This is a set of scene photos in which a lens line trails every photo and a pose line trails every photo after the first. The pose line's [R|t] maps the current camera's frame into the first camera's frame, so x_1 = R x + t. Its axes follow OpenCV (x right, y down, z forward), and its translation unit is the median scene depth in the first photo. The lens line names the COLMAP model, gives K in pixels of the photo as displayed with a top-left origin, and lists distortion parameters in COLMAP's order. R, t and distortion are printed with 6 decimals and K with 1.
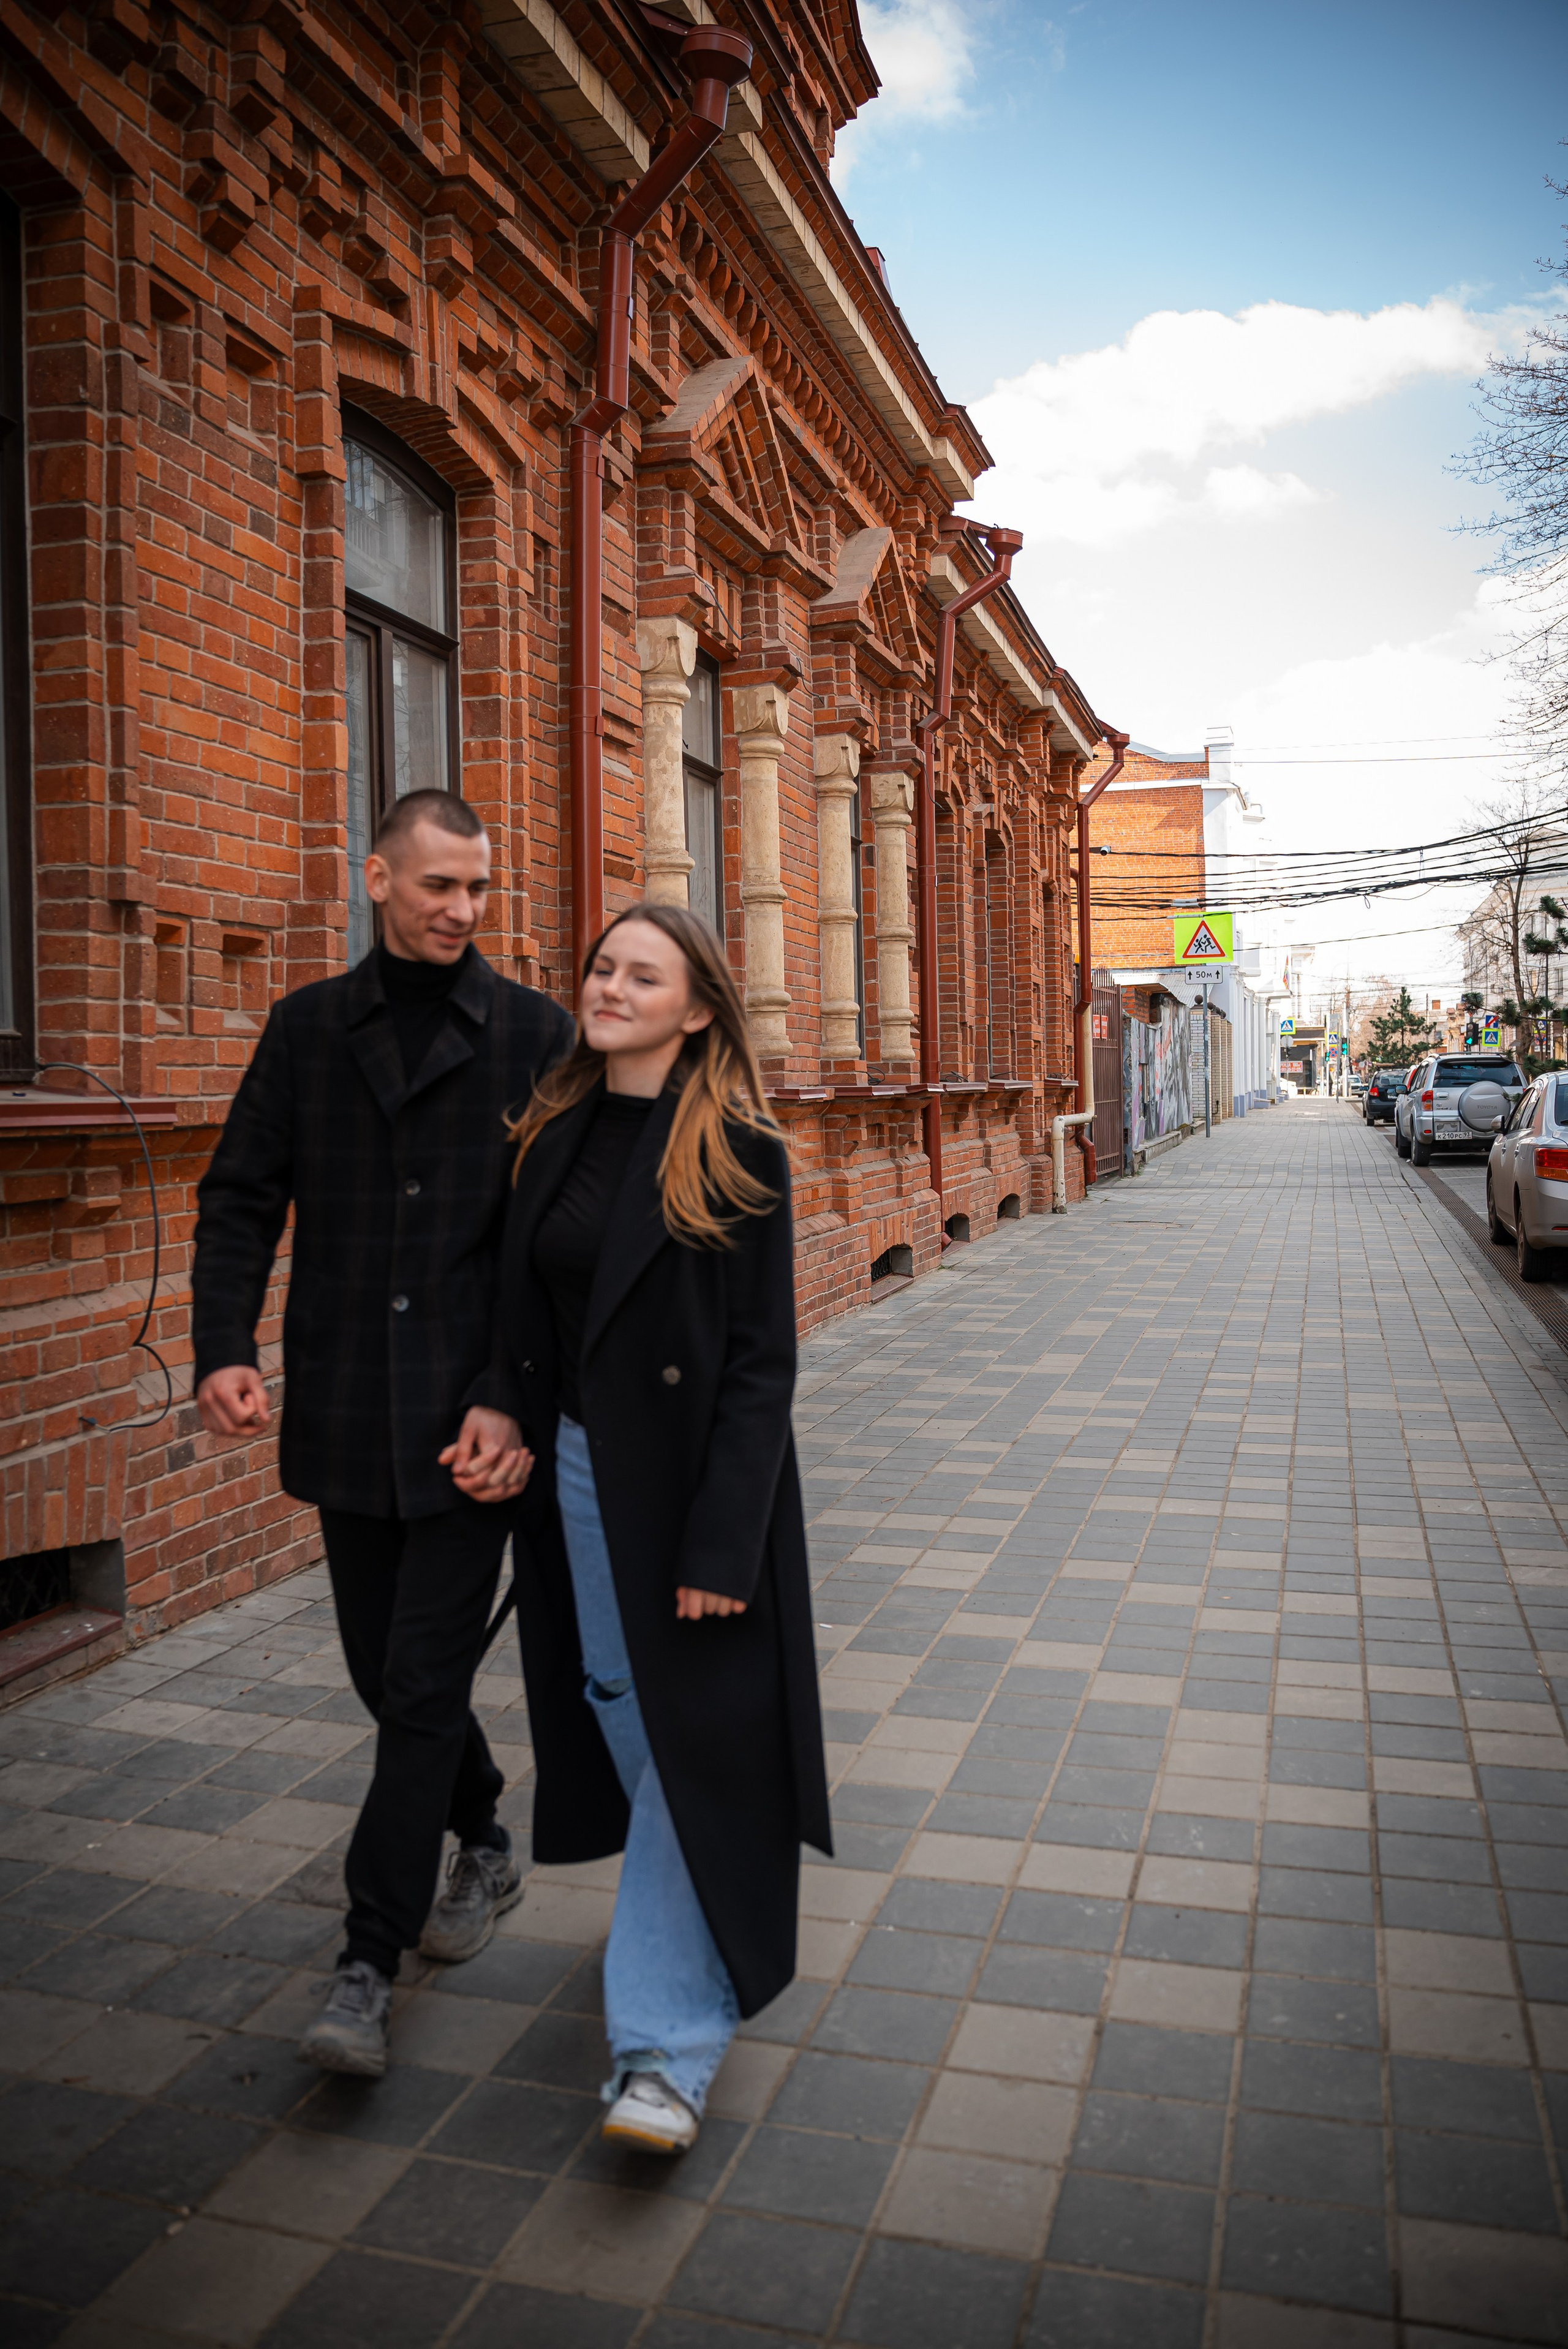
lens RADIAL K [[2011.0, 0, 775.6], [0, 2011.0, 1165.2], [0, 0, 1]] dist [-0.095054, 0.044780]
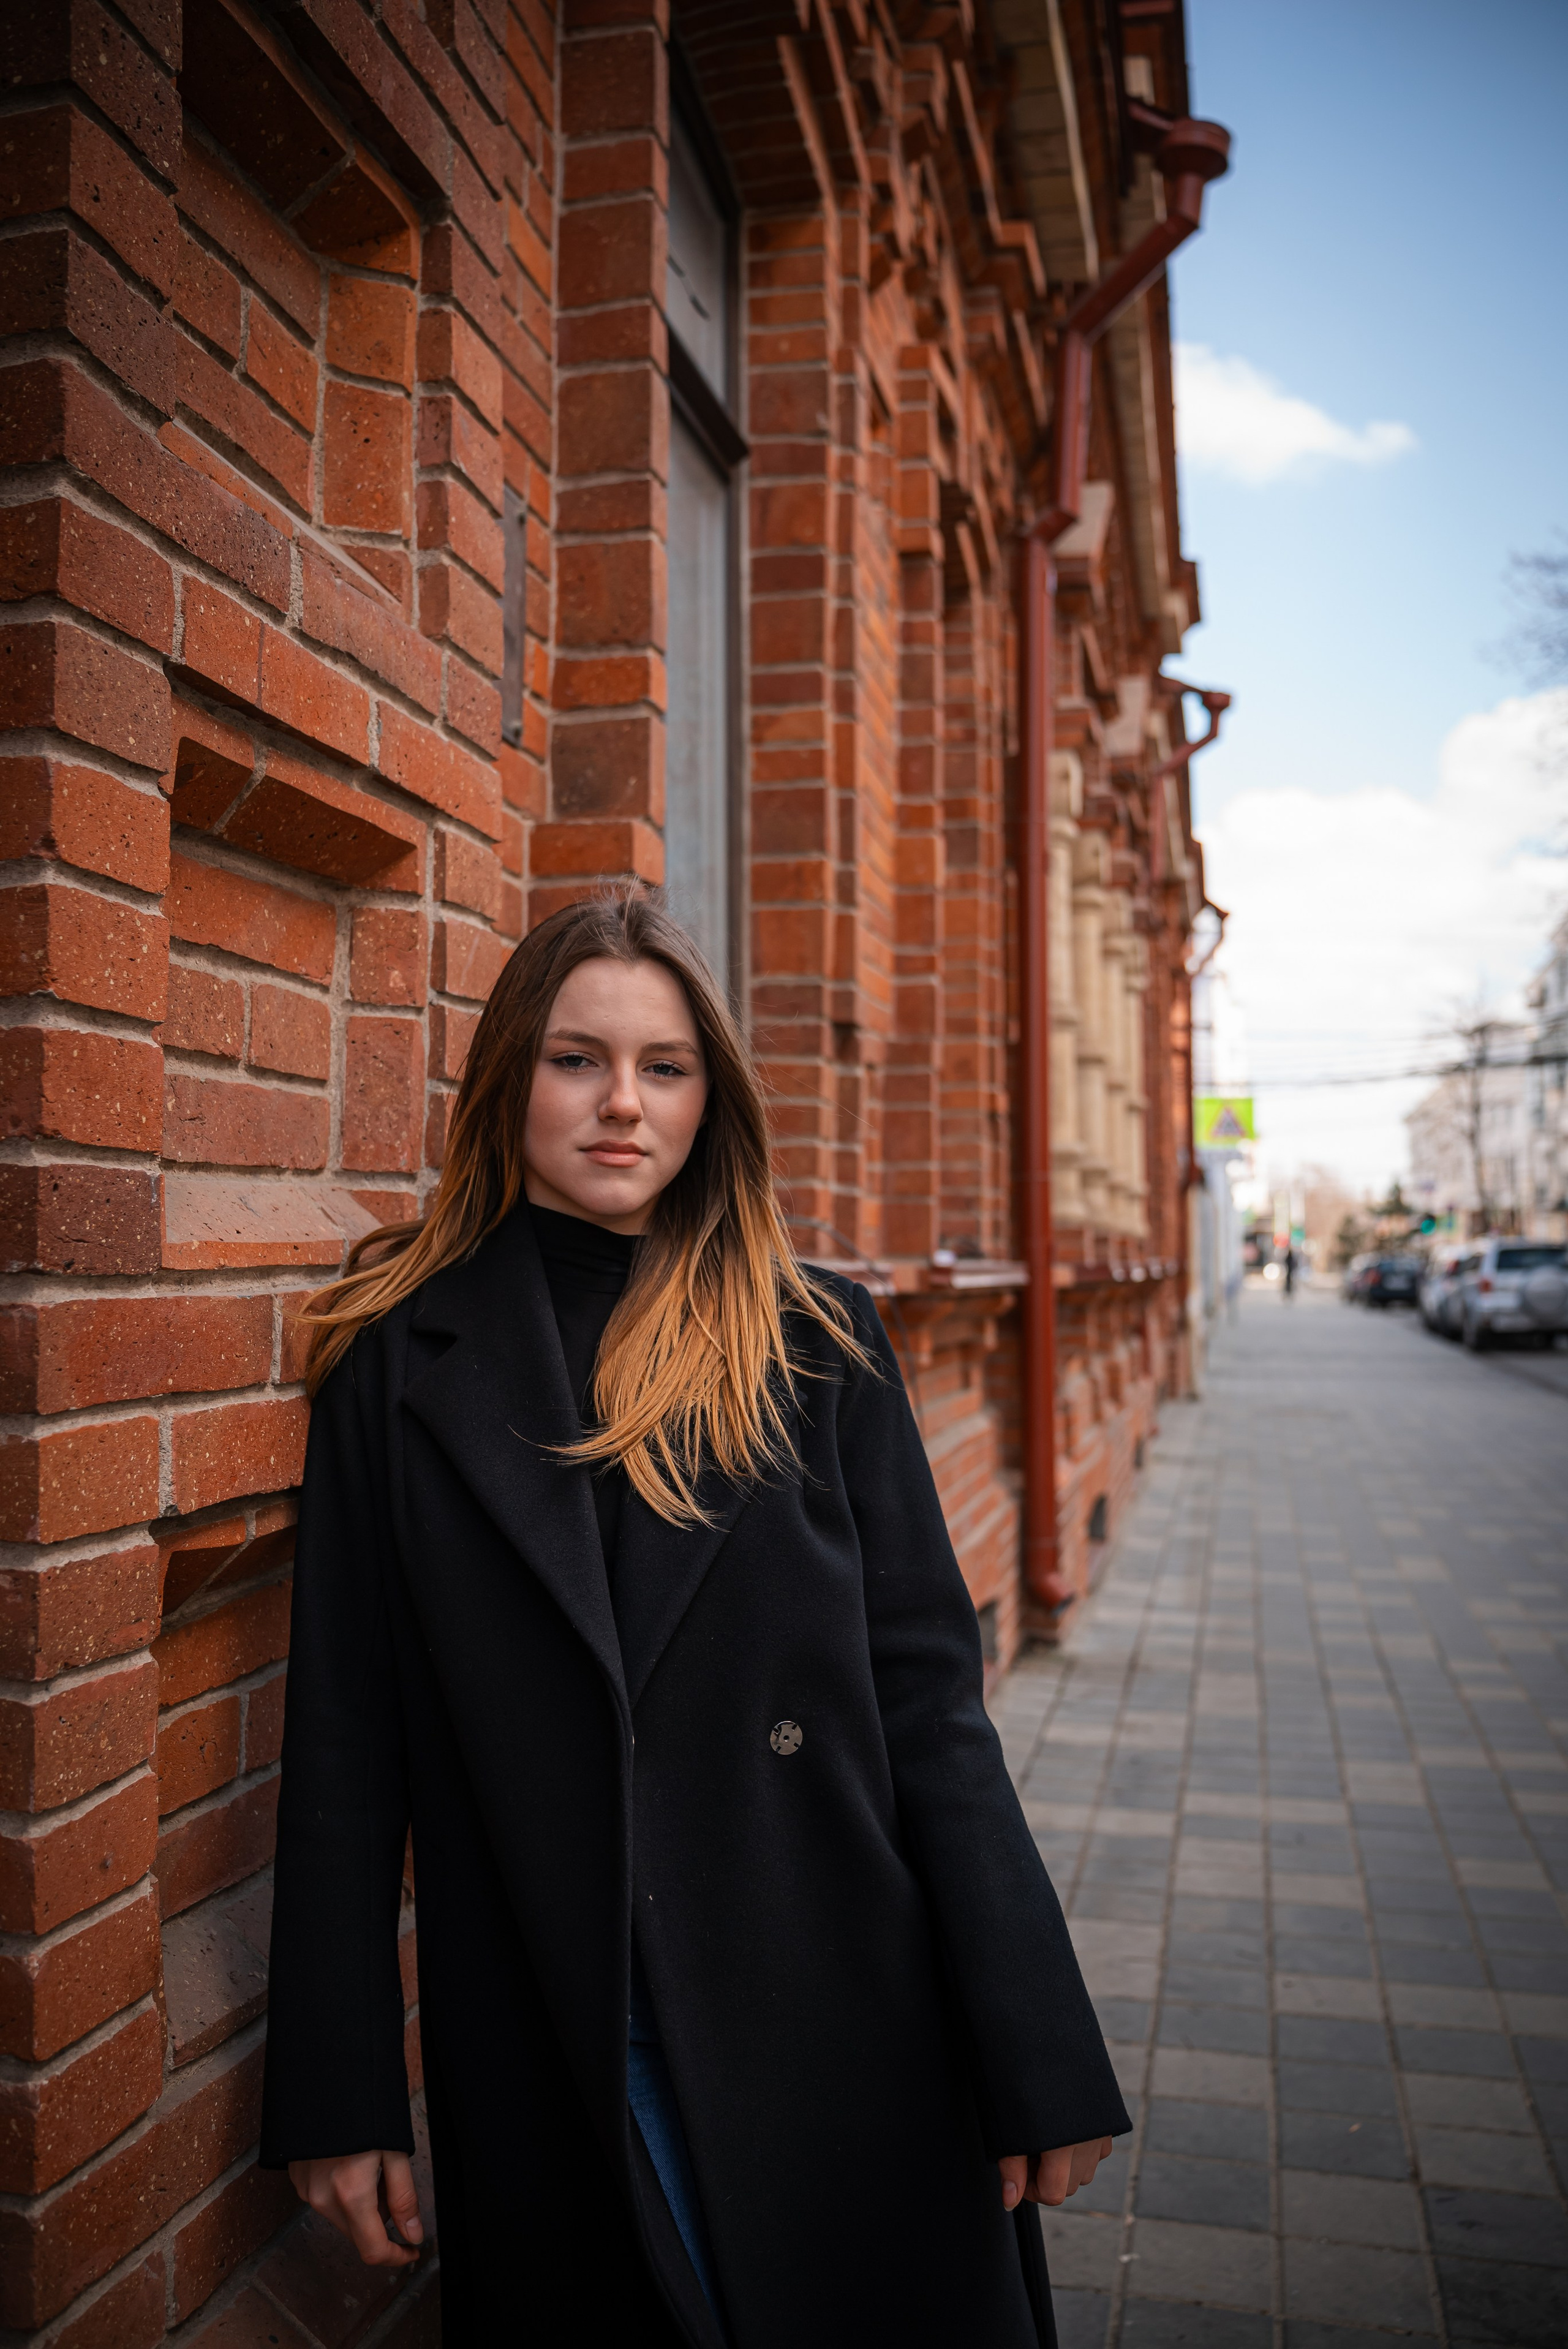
lens RADIAL K [[2011.0, 0, 707.0], [0, 2011.0, 1173.1], [0, 0, 1]] dist [-0.095054, 0.044780]
pose [[0.999705, 0.014553, 0.019430, -0.147306], [-0.012832, 0.996219, -0.085929, 0.000554], [-0.020608, 0.085655, 0.996112, 0.064134]]
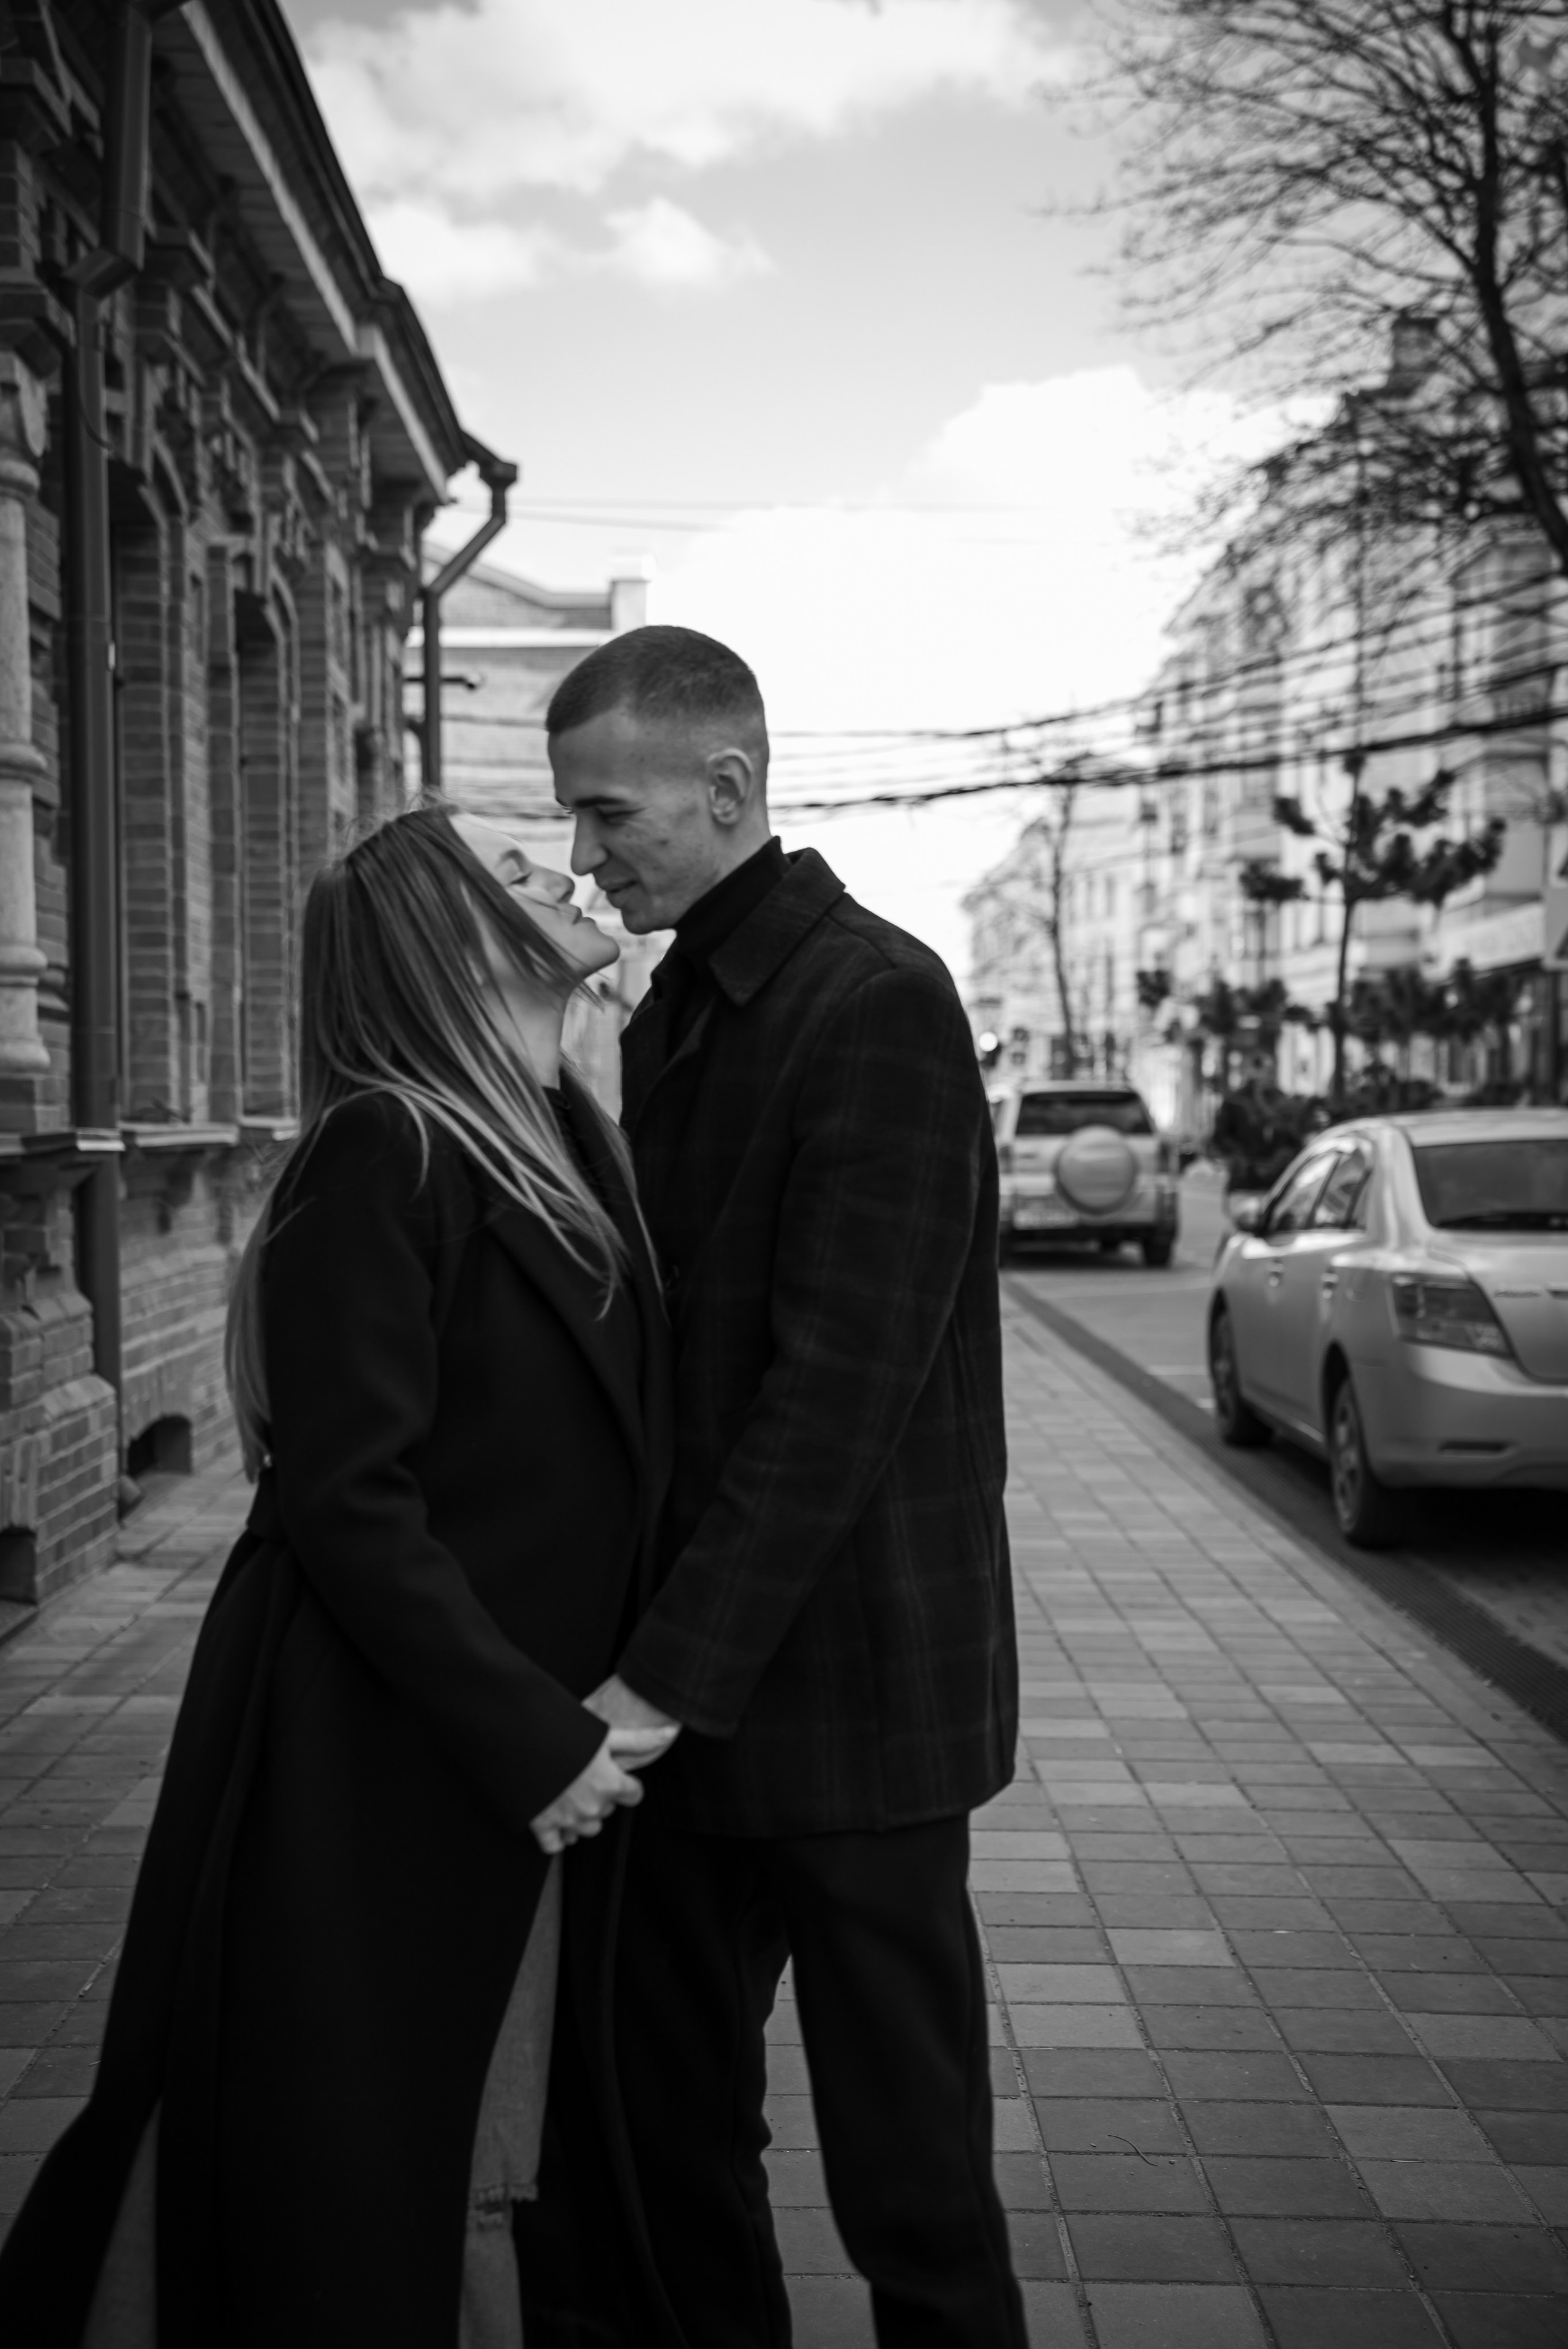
lens RADIAL K [[2923.8, 0, 800.6], [0, 2923.8, 1159.8], [0, 0, 1]] dist [0.185573, 0.000000]
pose [[0.958440, 0.010297, 0.285109, 0.042214], [-0.002830, 0.999642, -0.026590, -0.017874], [-0.285281, 0.024678, 0.958126, 0.358756]]
